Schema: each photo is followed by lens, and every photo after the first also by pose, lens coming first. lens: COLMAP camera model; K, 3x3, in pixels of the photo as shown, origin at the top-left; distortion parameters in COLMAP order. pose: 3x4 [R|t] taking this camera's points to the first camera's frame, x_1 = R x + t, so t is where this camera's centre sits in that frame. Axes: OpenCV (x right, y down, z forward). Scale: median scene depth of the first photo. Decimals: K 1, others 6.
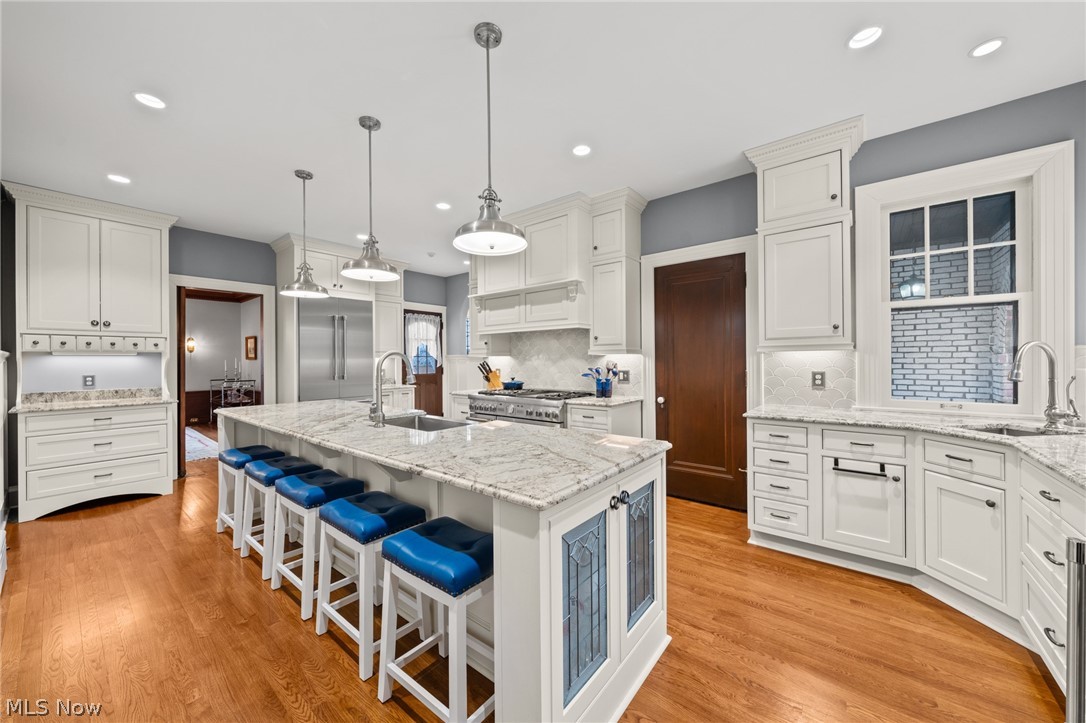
lens RADIAL K [[394.9, 0, 545.9], [0, 394.9, 359.4], [0, 0, 1]] dist [-0.000943, -0.000073]
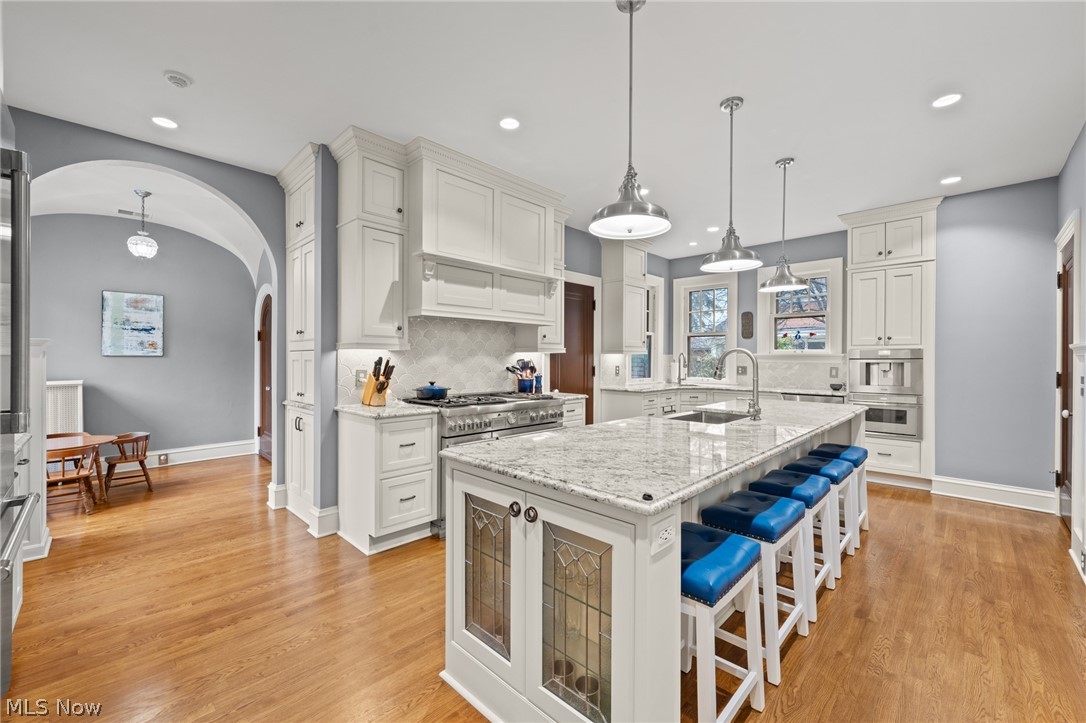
lens RADIAL K [[438.5, 0, 545.2], [0, 438.5, 358.7], [0, 0, 1]] dist [0.000554, -0.000058]
pose [[0.093661, 0.007787, 0.995574, -1.012107], [-0.006508, 0.999953, -0.007209, 0.012029], [-0.995583, -0.005804, 0.093707, 0.891426]]
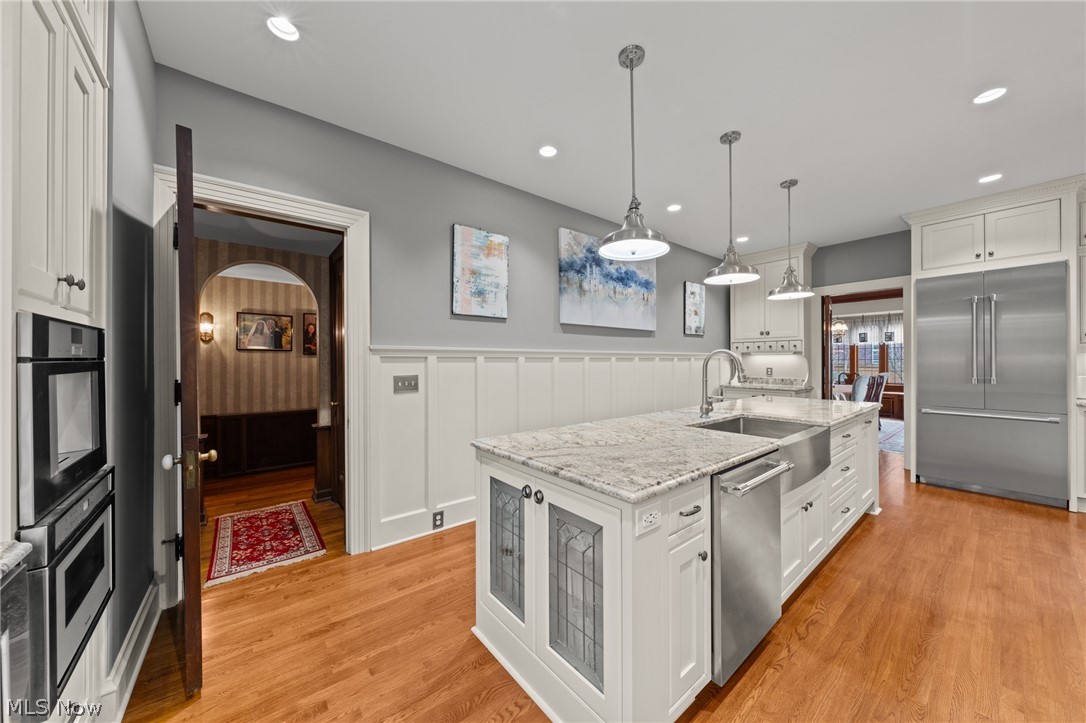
lens RADIAL K [[381.1, 0, 543.6], [0, 381.1, 359.1], [0, 0, 1]] dist [-0.000896, -0.000048]
pose [[-0.213288, 0.003883, -0.976982, 0.449283], [0.005556, 0.999981, 0.002761, -0.001175], [0.976974, -0.004840, -0.213306, 0.480899]]
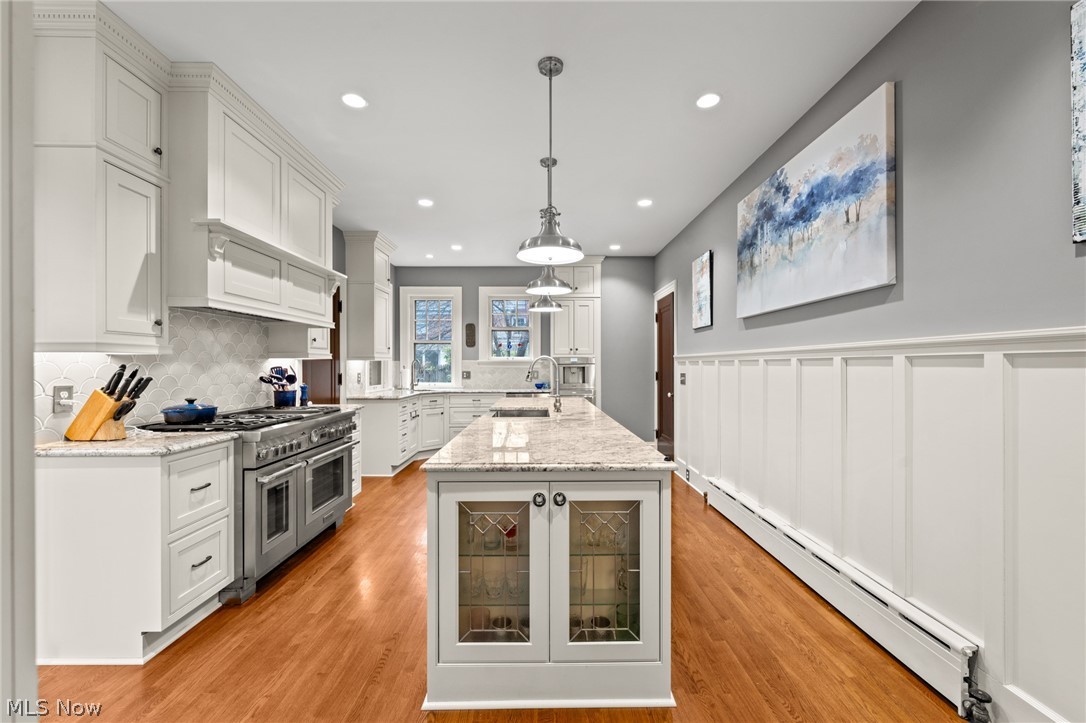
lens RADIAL K [[442.6, 0, 545.3], [0, 442.6, 363.5], [0, 0, 1]] dist [-0.000695, -0.000347]
pose [[-0.630250, 0.012098, 0.776298, -0.972081], [0.006170, 0.999925, -0.010574, 0.012437], [-0.776368, -0.001874, -0.630277, 1.224962]]
